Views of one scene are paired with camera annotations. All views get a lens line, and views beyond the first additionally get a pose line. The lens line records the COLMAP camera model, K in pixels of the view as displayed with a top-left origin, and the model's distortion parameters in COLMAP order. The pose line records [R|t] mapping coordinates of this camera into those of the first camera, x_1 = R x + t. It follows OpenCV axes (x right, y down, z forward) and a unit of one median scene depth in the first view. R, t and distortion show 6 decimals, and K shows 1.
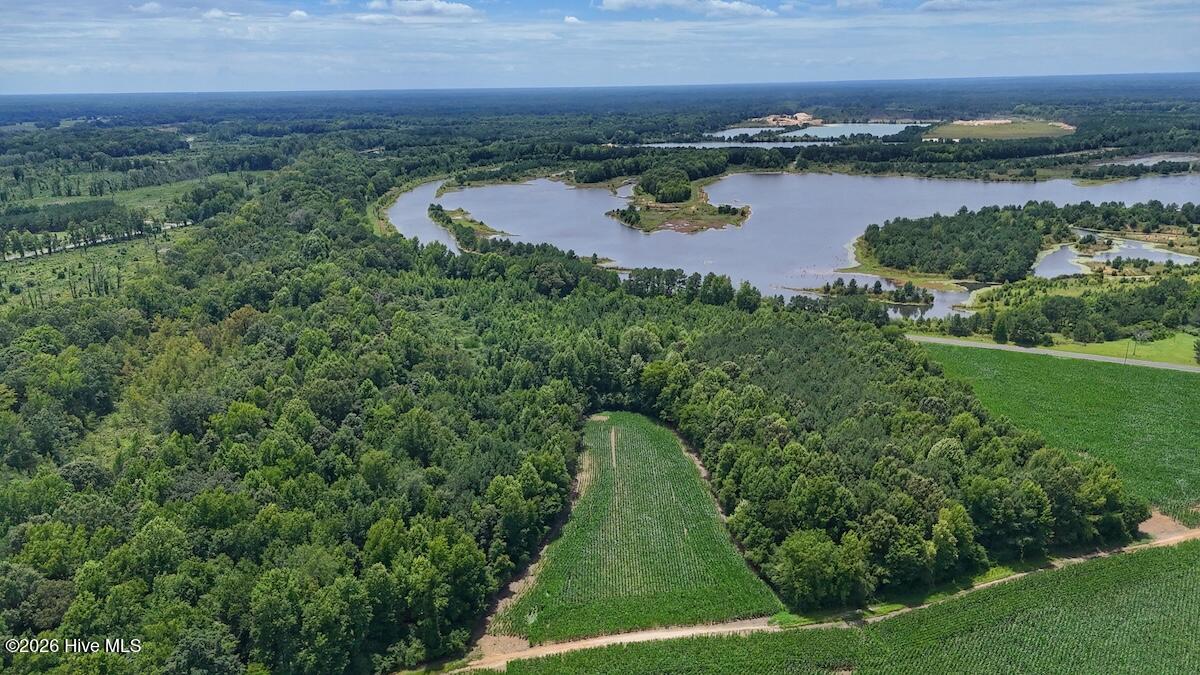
lens RADIAL K [[878.9, 0, 602.8], [0, 878.9, 343.1], [0, 0, 1]] dist [0.065338, -0.064366]
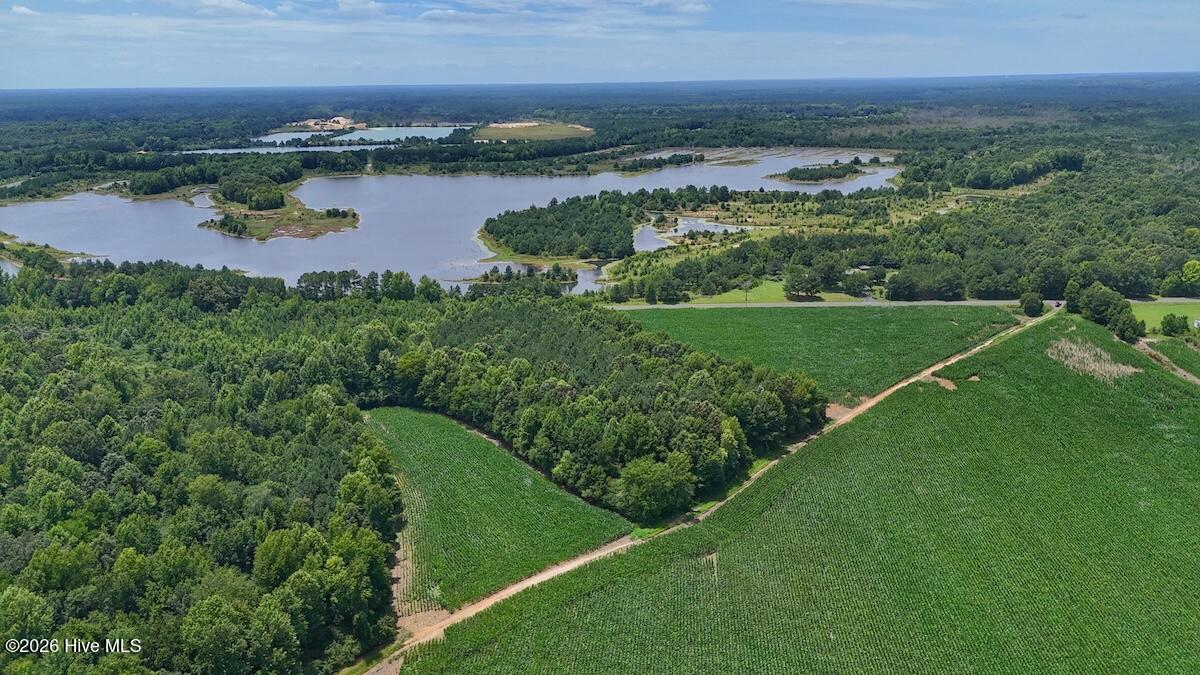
lens RADIAL K [[878.9, 0, 602.8], [0, 878.9, 343.1], [0, 0, 1]] dist [0.065338, -0.064366]
pose [[0.869329, -0.134081, 0.475699, -0.074655], [0.136484, 0.990198, 0.029677, 0.003233], [-0.475015, 0.039126, 0.879107, -0.005481]]
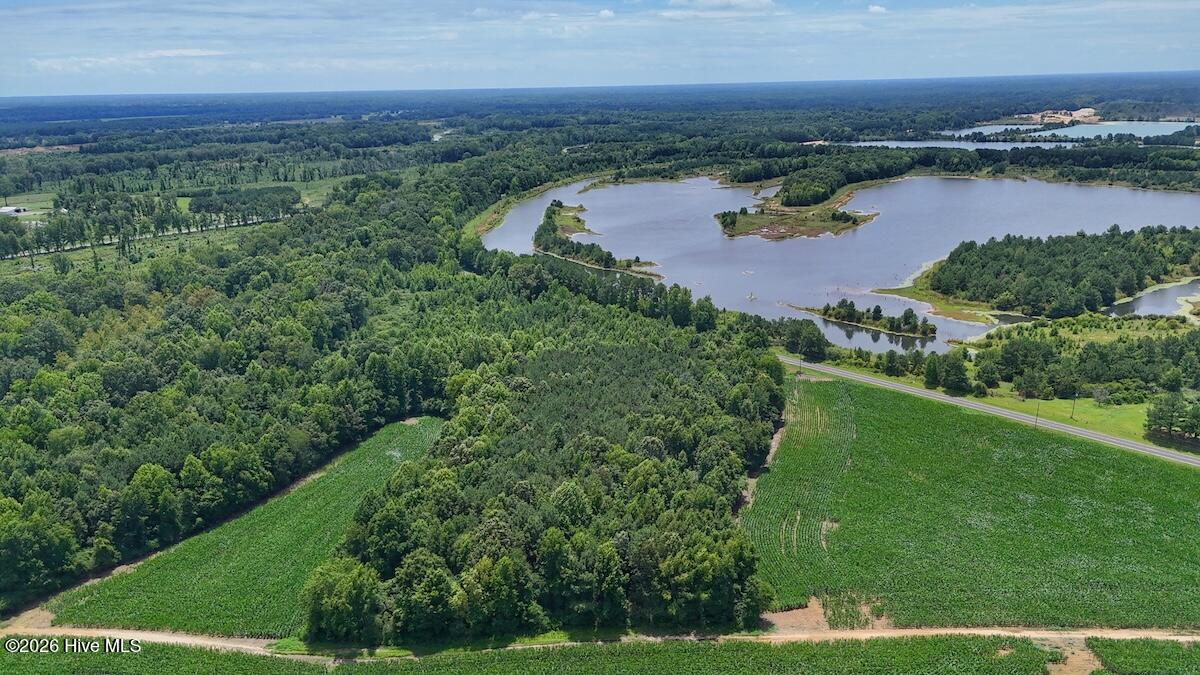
lens RADIAL K [[878.9, 0, 602.8], [0, 878.9, 343.1], [0, 0, 1]] dist [0.065338, -0.064366]
pose [[0.949788, 0.085778, -0.300908, 0.161785], [-0.083874, 0.996290, 0.019267, -0.013458], [0.301444, 0.006939, 0.953459, 0.034056]]
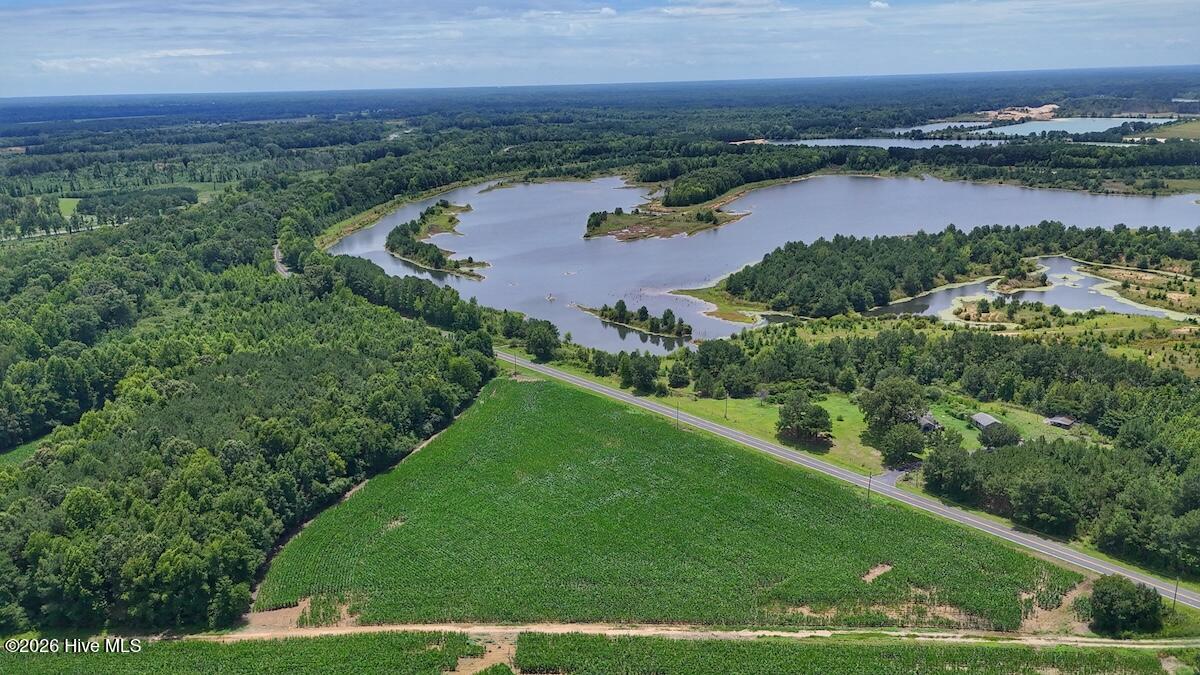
lens RADIAL K [[878.9, 0, 602.8], [0, 878.9, 343.1], [0, 0, 1]] dist [0.065338, -0.064366]
pose [[0.948435, 0.083149, -0.305870, 0.278401], [-0.080152, 0.996532, 0.022367, -0.025139], [0.306669, 0.003303, 0.951811, 0.066192]]
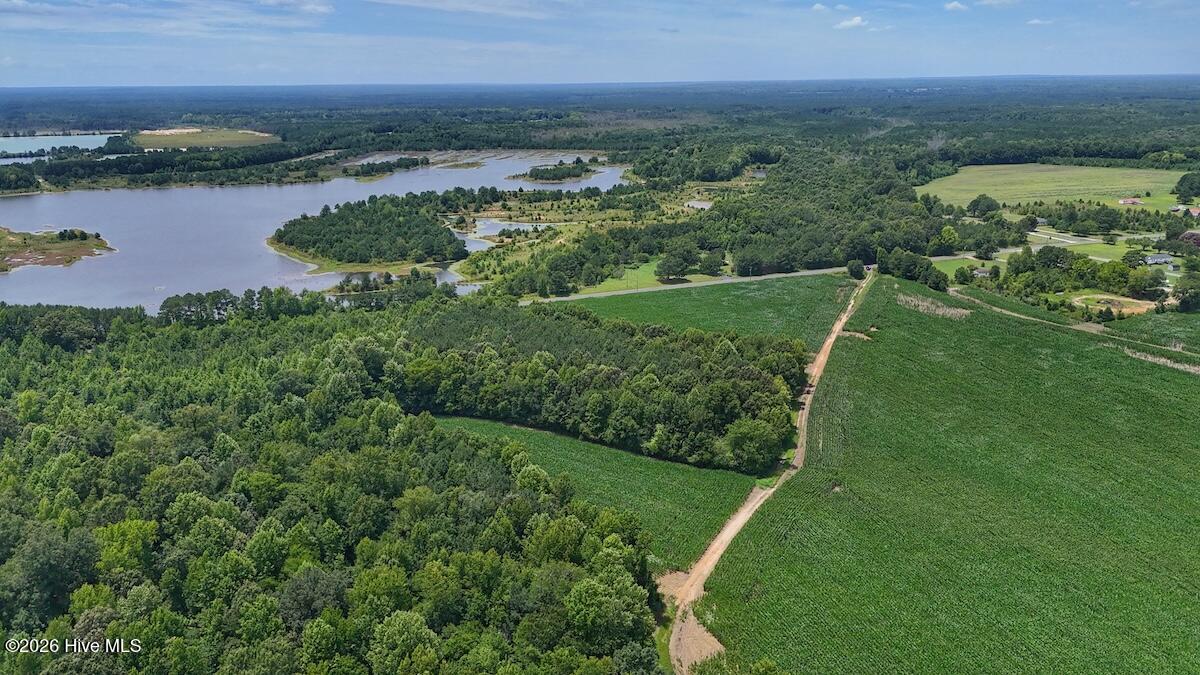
lens RADIAL K [[878.9, 0, 602.8], [0, 878.9, 343.1], [0, 0, 1]] dist [0.065338, -0.064366]
pose [[0.611760, -0.213895, 0.761577, -0.184611], [0.222504, 0.970408, 0.093814, -0.014628], [-0.759106, 0.112062, 0.641249, 0.062278]]
